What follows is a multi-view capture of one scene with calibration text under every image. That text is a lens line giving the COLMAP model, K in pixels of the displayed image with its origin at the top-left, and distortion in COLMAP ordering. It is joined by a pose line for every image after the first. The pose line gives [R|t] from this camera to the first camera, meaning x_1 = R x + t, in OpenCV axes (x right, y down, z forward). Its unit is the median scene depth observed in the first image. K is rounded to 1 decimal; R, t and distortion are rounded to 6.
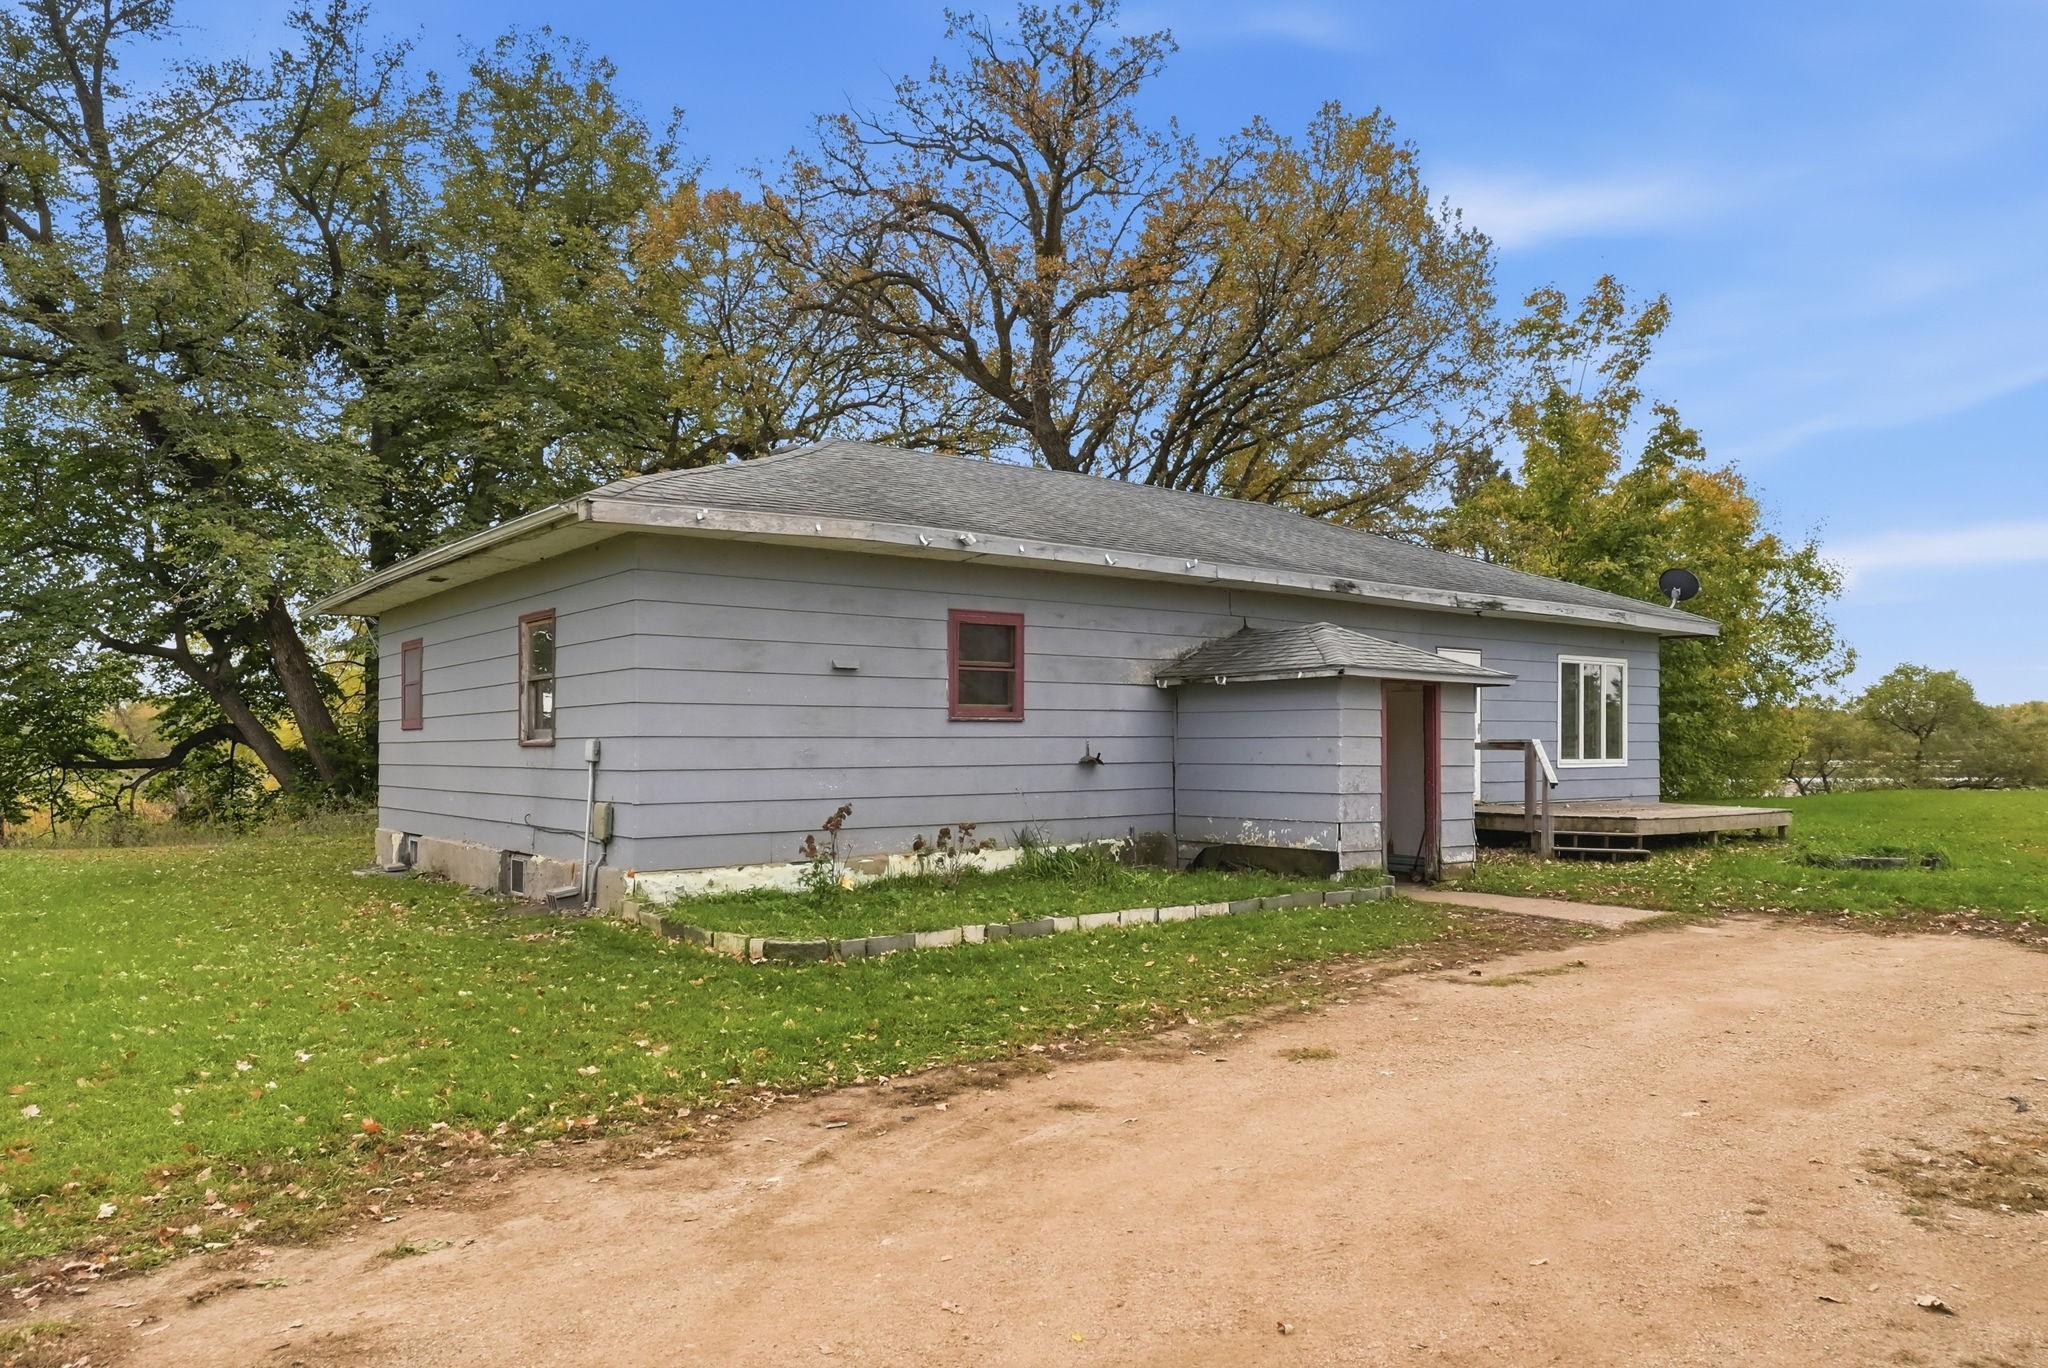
lens RADIAL K [[1354.9, 0, 1004.7], [0, 1354.9, 742.2], [0, 0, 1]] dist [0.073015, -0.167158]
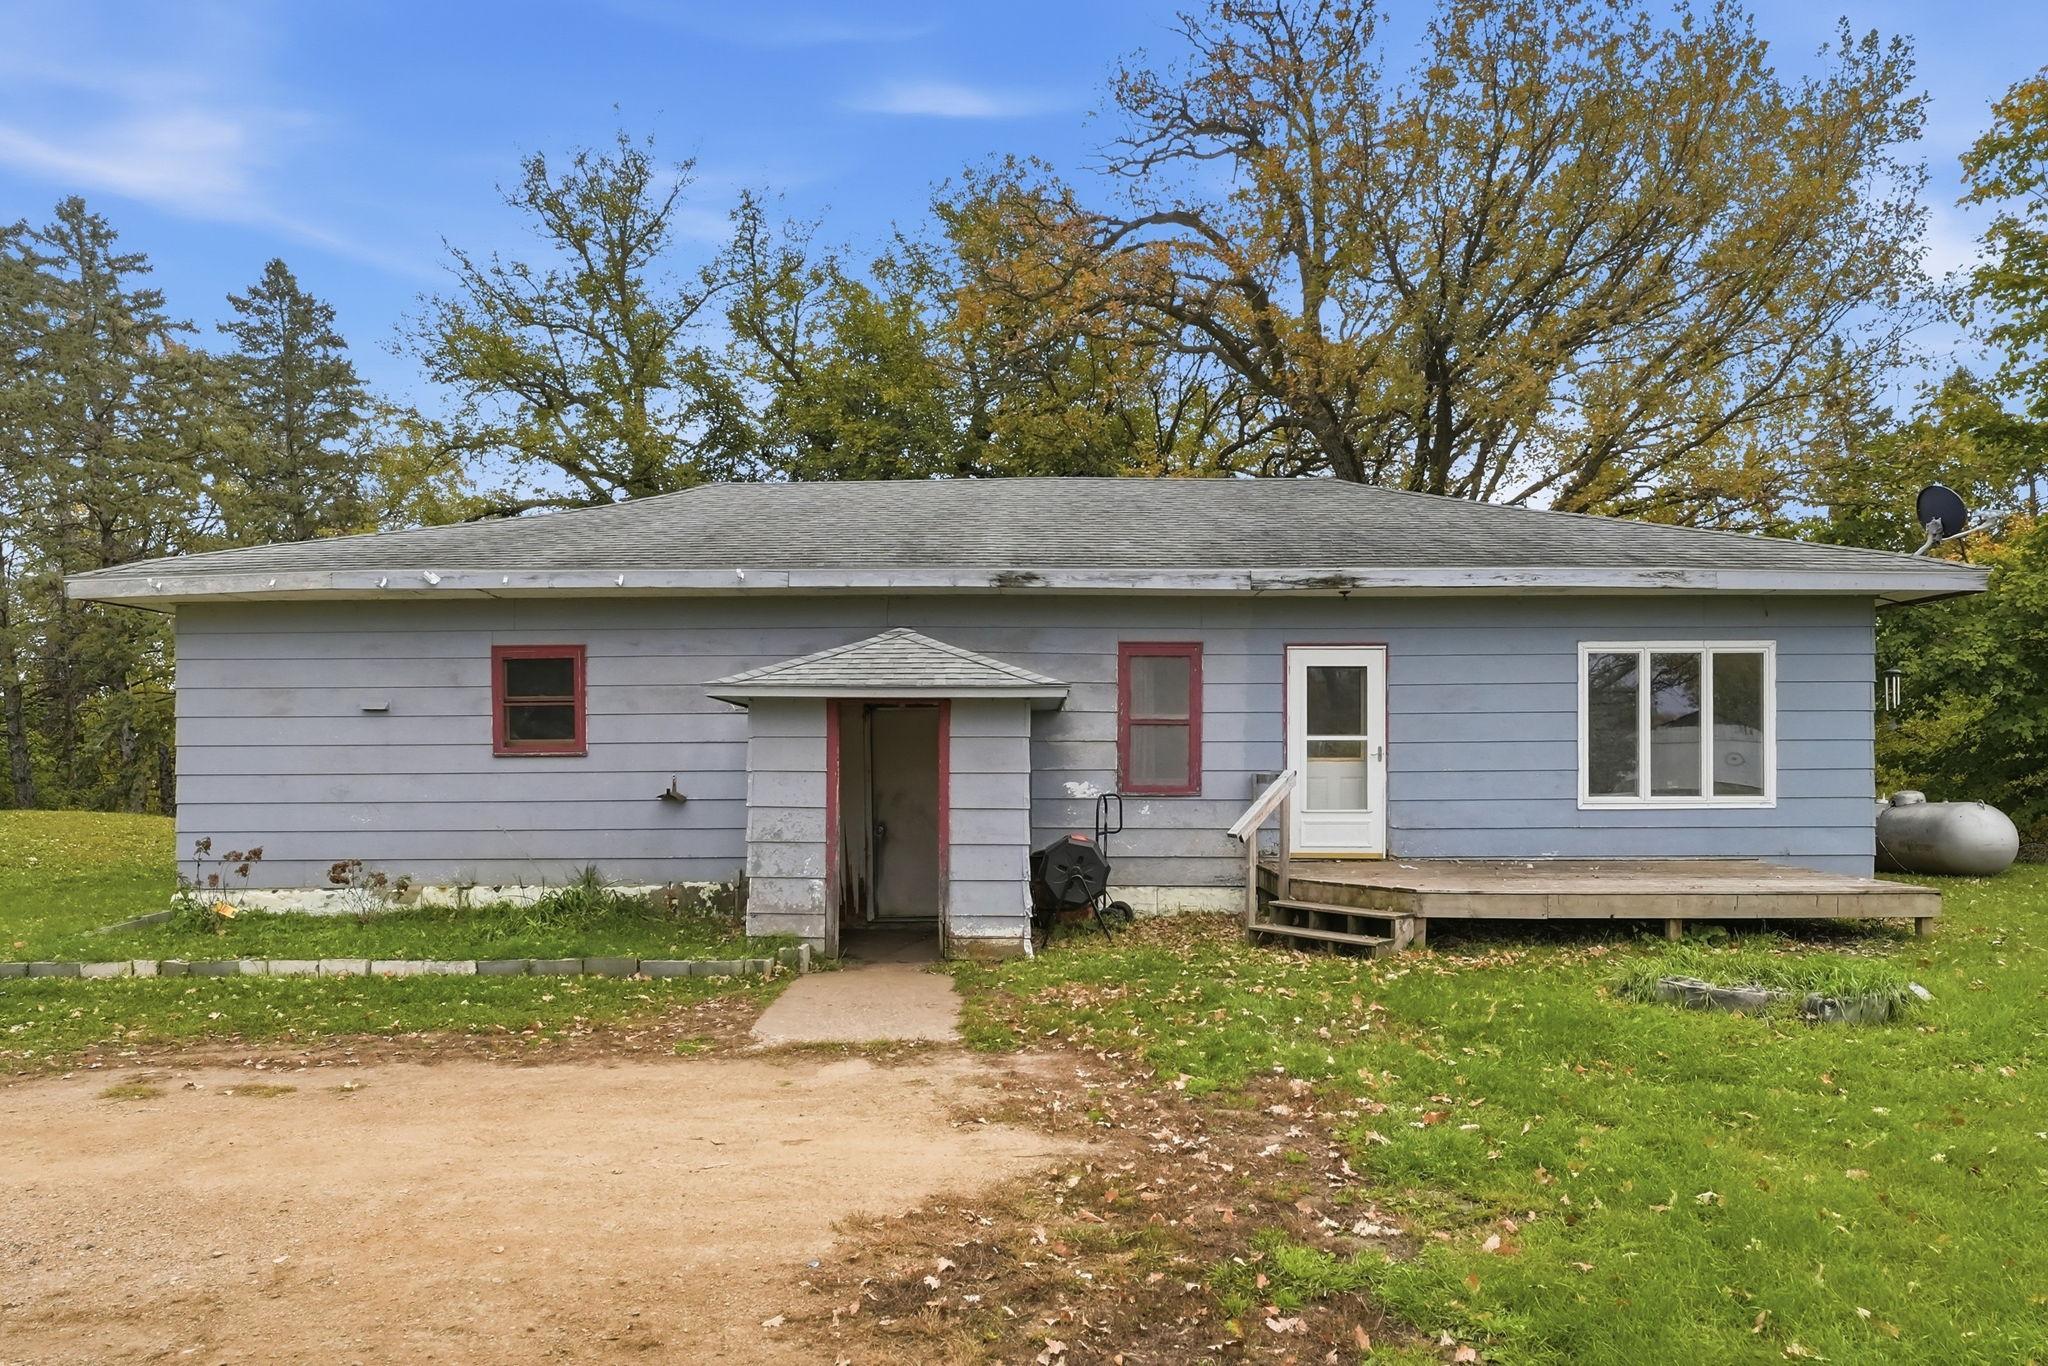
lens RADIAL K [[1232.3, 0, 1029.6], [0, 1232.3, 764.4], [0, 0, 1]] dist [-0.042452, 0.051742]
pose [[0.791007, -0.005313, -0.611784, 0.977111], [0.006445, 0.999979, -0.000351, -0.008418], [0.611774, -0.003665, 0.791024, 0.613491]]
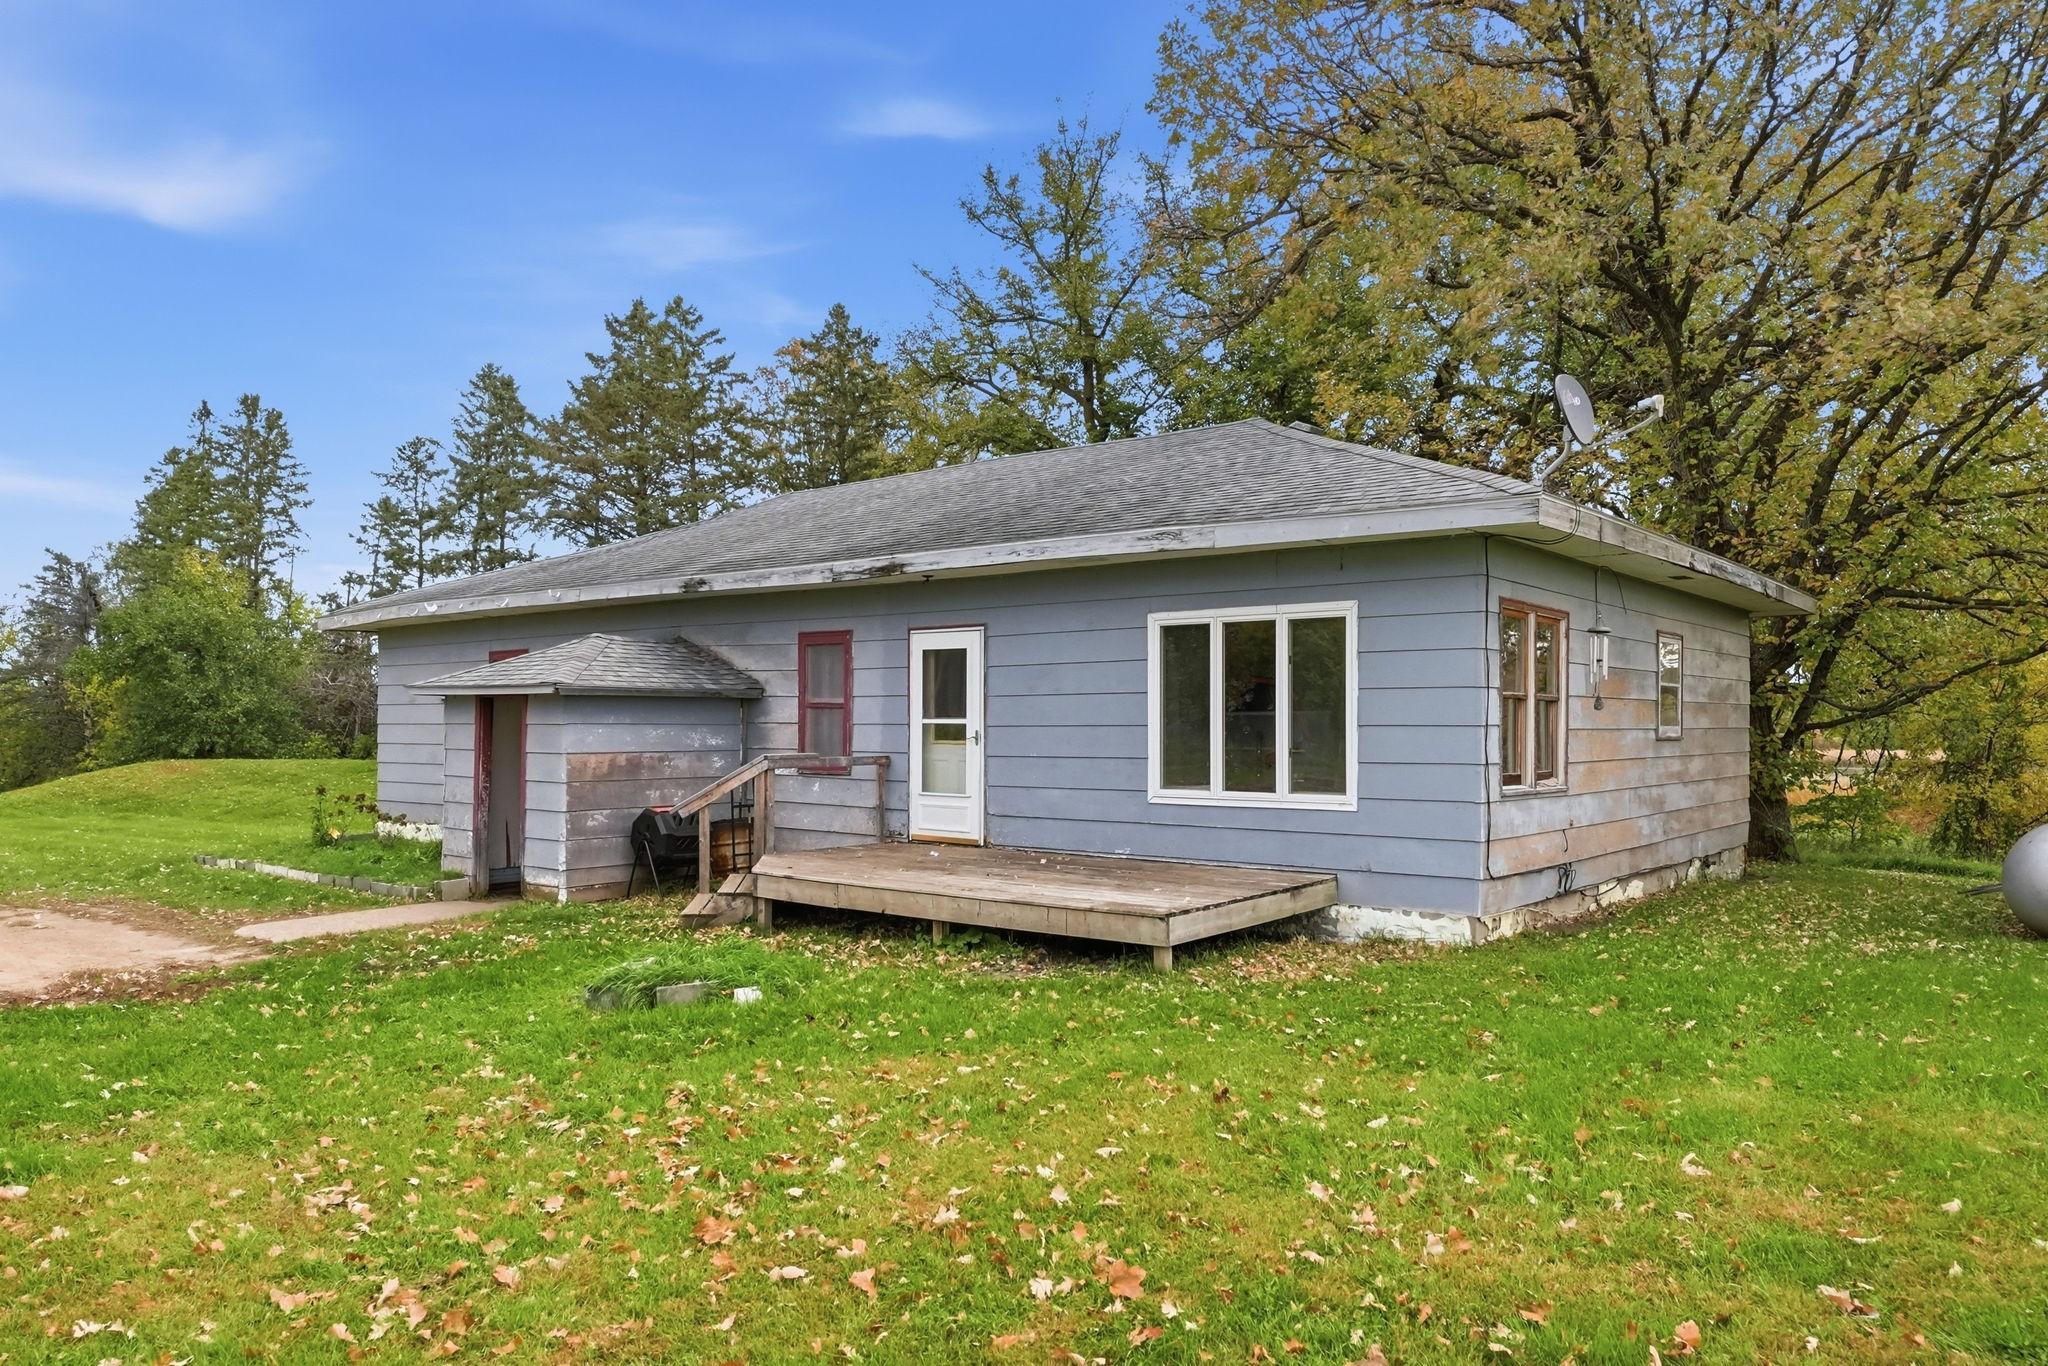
lens RADIAL K [[1391.3, 0, 1024.0], [0, 1391.3, 683.0], [0, 0, 1]] dist [0.040341, -0.122643]
pose [[0.240921, -0.030582, -0.970063, 1.714491], [0.002070, 0.999517, -0.030996, -0.025336], [0.970543, 0.005459, 0.240868, 1.392040]]
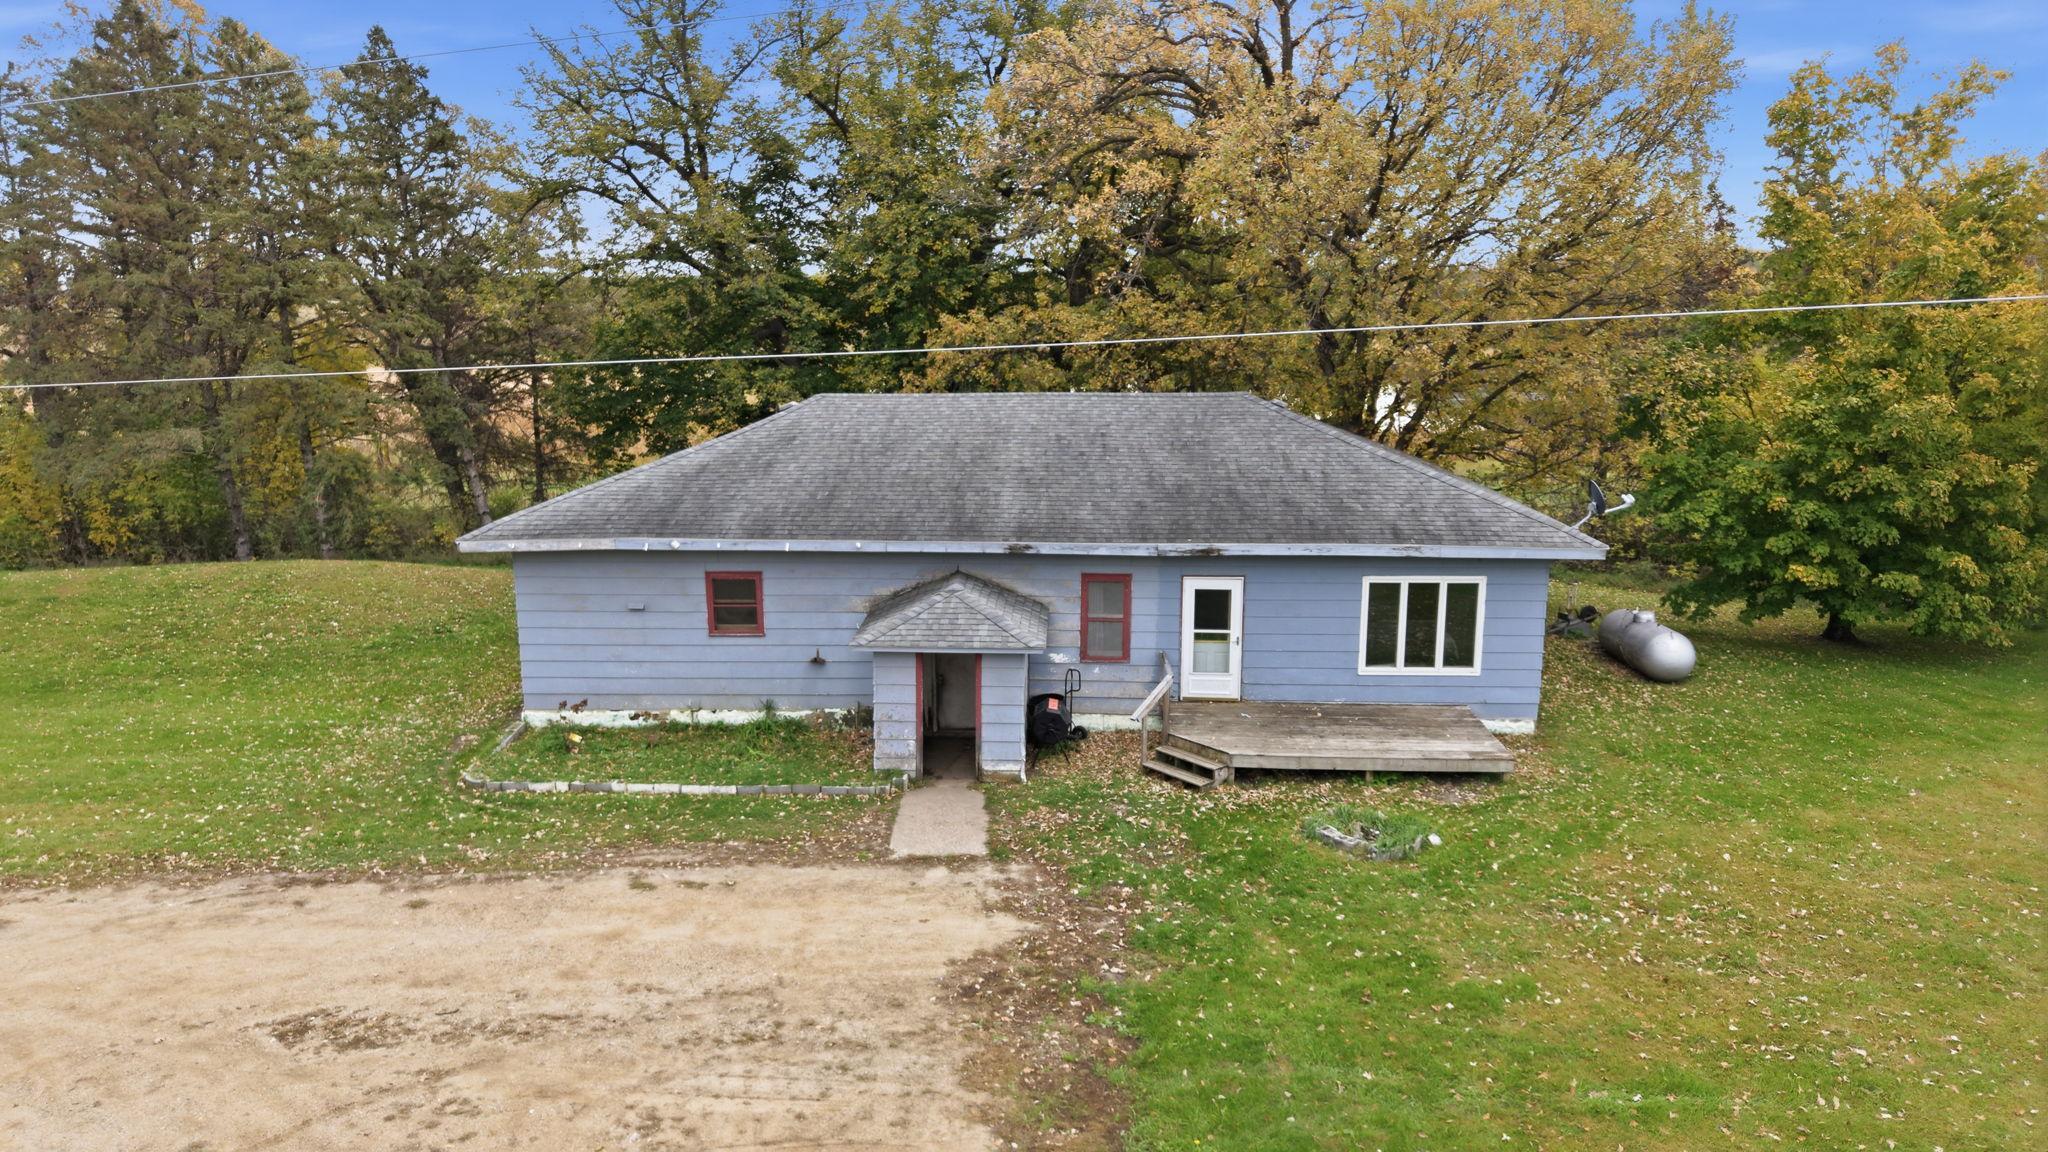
lens RADIAL K [[1345.4, 0, 1011.8], [0, 1345.4, 541.0], [0, 0, 1]] dist [0.077188, -0.112447]
pose [[0.765742, 0.107988, -0.634018, 1.534416], [0.007627, 0.984209, 0.176846, -0.502916], [0.643103, -0.140254, 0.752826, -0.014716]]
